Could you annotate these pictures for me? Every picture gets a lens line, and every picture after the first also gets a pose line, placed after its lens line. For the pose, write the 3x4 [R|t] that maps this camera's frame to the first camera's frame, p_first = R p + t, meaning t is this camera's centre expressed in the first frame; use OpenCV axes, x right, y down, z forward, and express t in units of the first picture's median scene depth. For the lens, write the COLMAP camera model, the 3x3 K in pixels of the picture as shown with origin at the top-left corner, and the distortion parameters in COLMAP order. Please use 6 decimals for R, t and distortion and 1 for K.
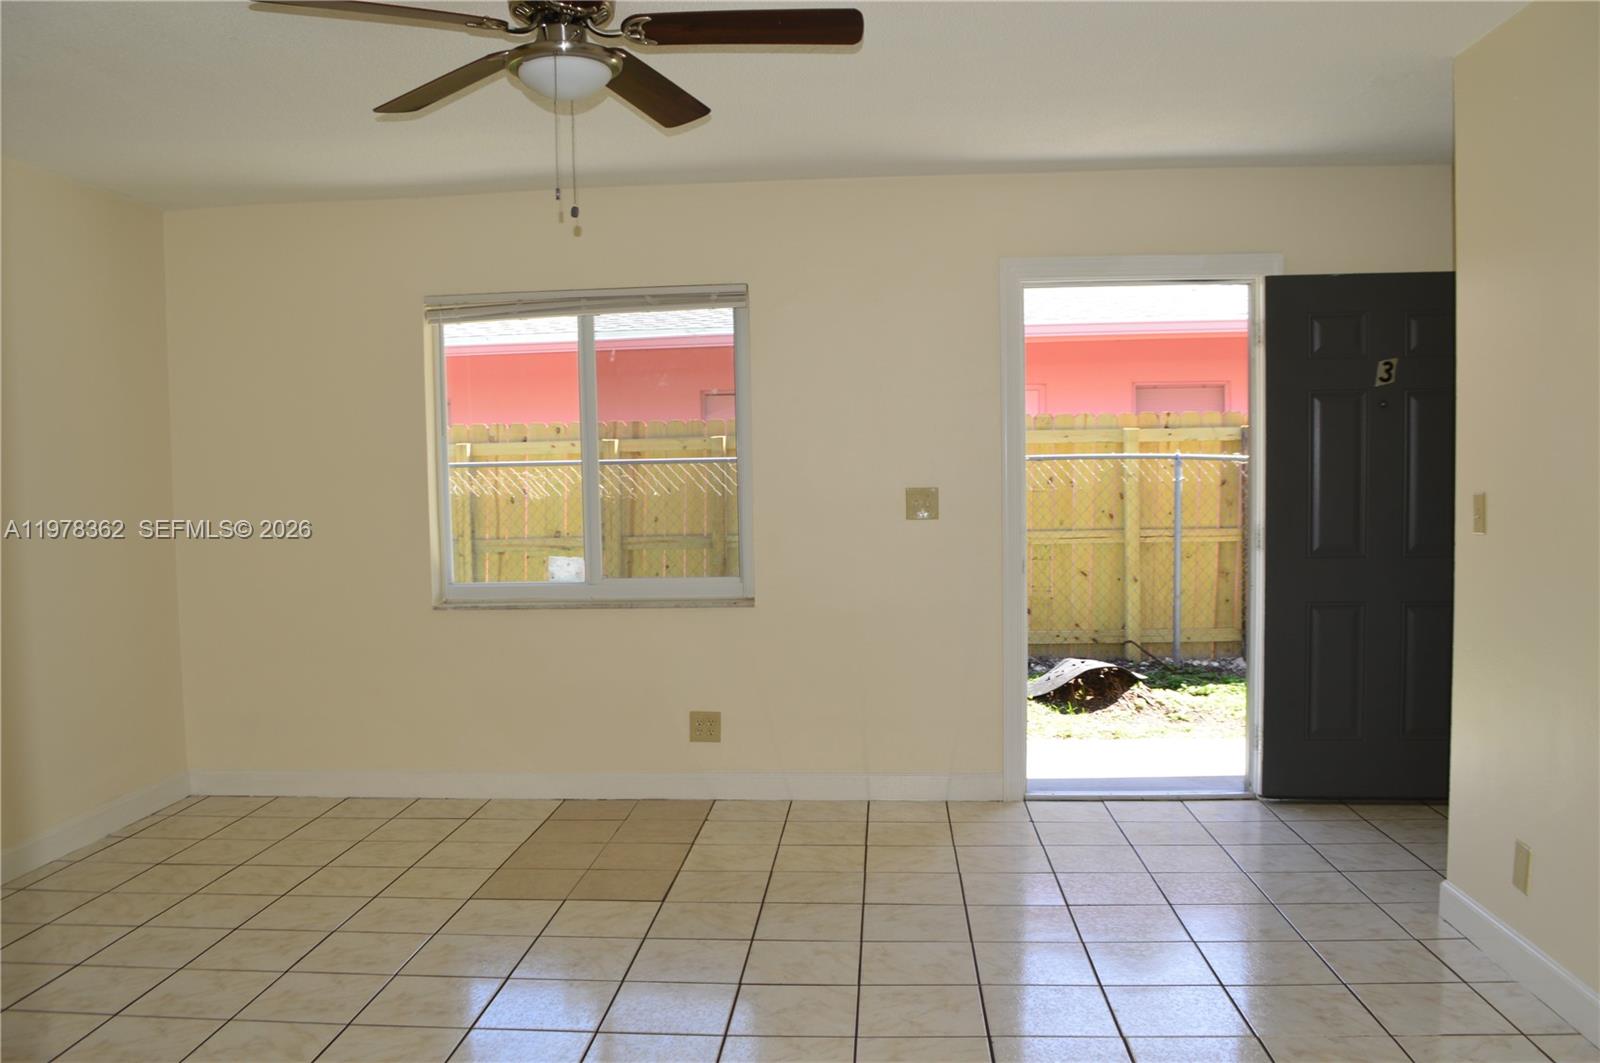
lens RADIAL K [[1288.5, 0, 788.9], [0, 1288.5, 533.2], [0, 0, 1]] dist [-0.081313, 0.018573]
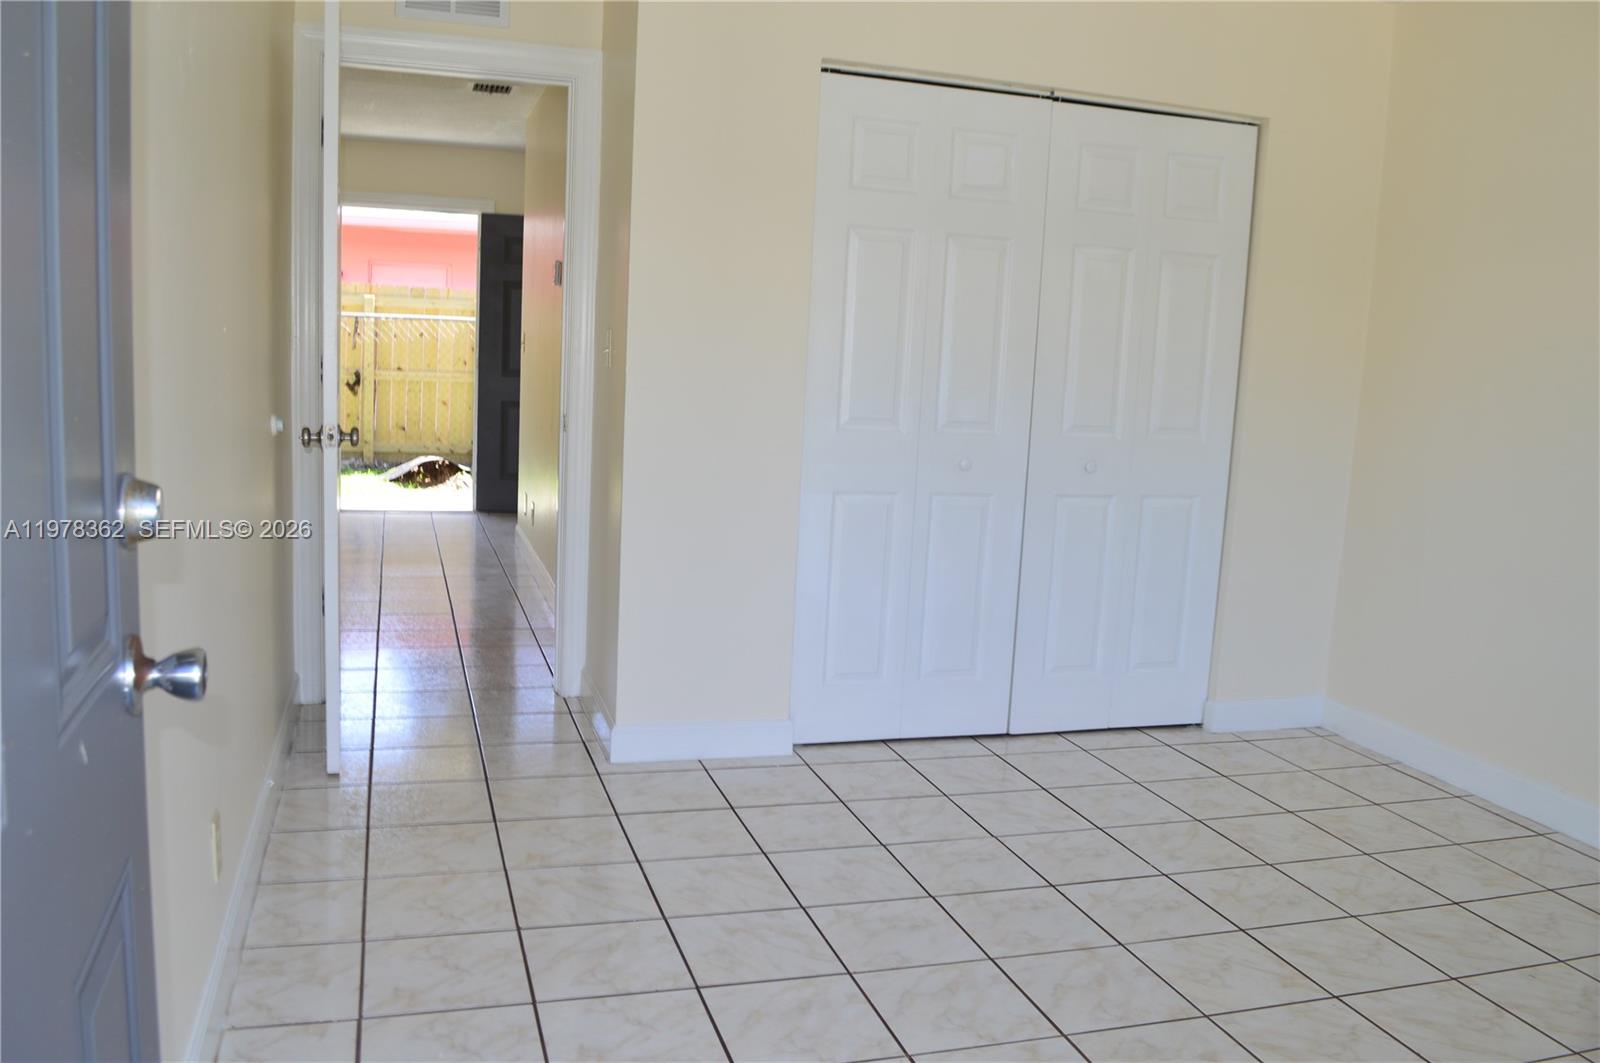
lens RADIAL K [[1288.5, 0, 788.9], [0, 1288.5, 533.2], [0, 0, 1]] dist [-0.081313, 0.018573]
pose [[0.929811, 0.008068, 0.367950, 0.114634], [-0.042377, 0.995457, 0.085258, 0.065294], [-0.365591, -0.094866, 0.925929, -0.768137]]
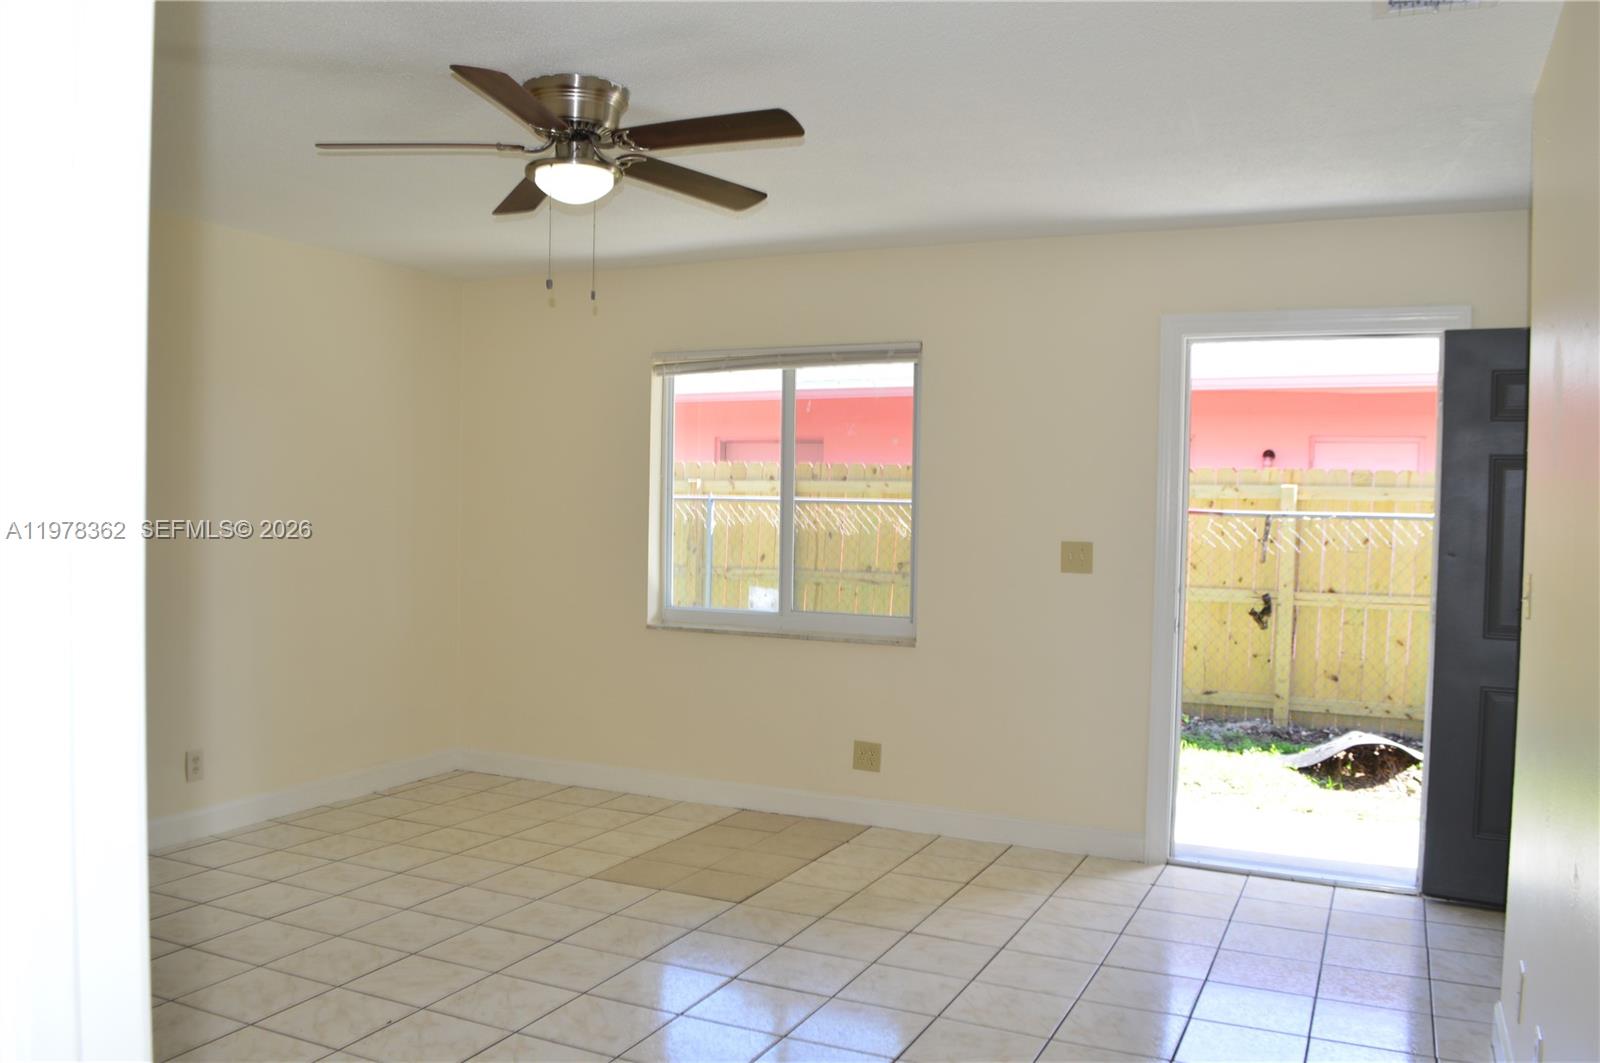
lens RADIAL K [[1288.5, 0, 788.9], [0, 1288.5, 533.2], [0, 0, 1]] dist [-0.081313, 0.018573]
pose [[0.932598, 0.046407, -0.357920, 0.244042], [-0.056658, 0.998228, -0.018203, -0.010063], [0.356441, 0.037255, 0.933575, -0.021698]]
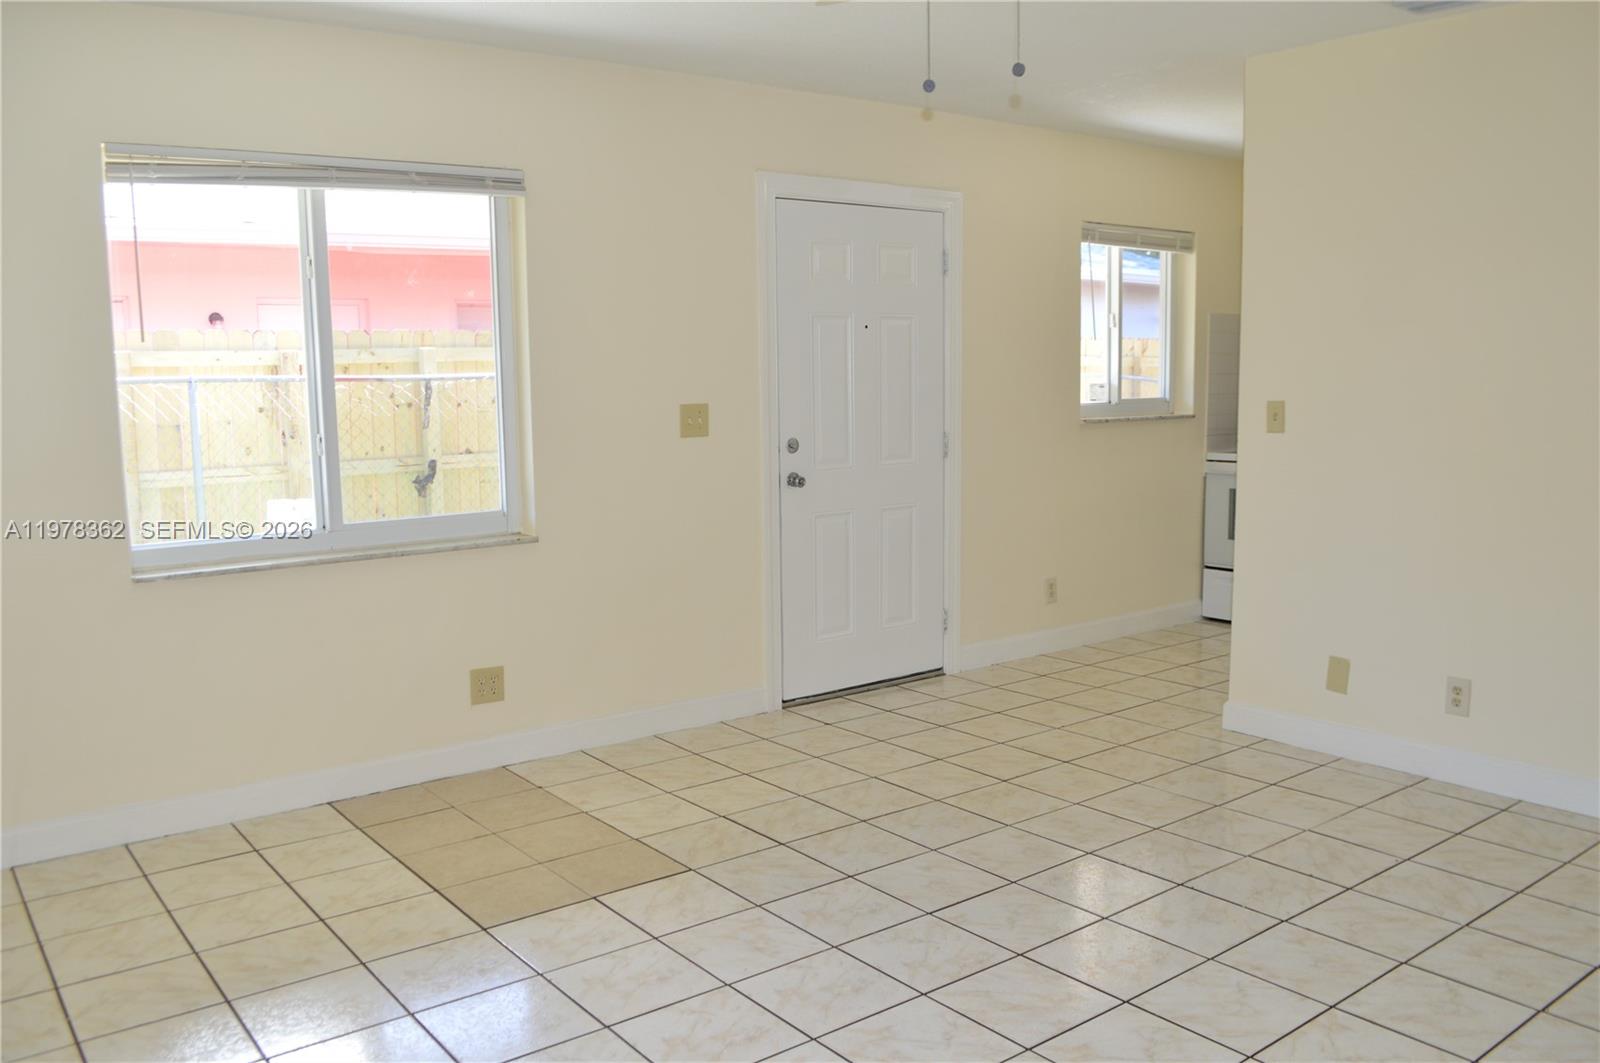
lens RADIAL K [[1288.5, 0, 788.9], [0, 1288.5, 533.2], [0, 0, 1]] dist [-0.081313, 0.018573]
pose [[0.747275, -0.076275, 0.660123, -0.470053], [0.036555, 0.996605, 0.073773, -0.007283], [-0.663509, -0.030999, 0.747526, 0.223637]]
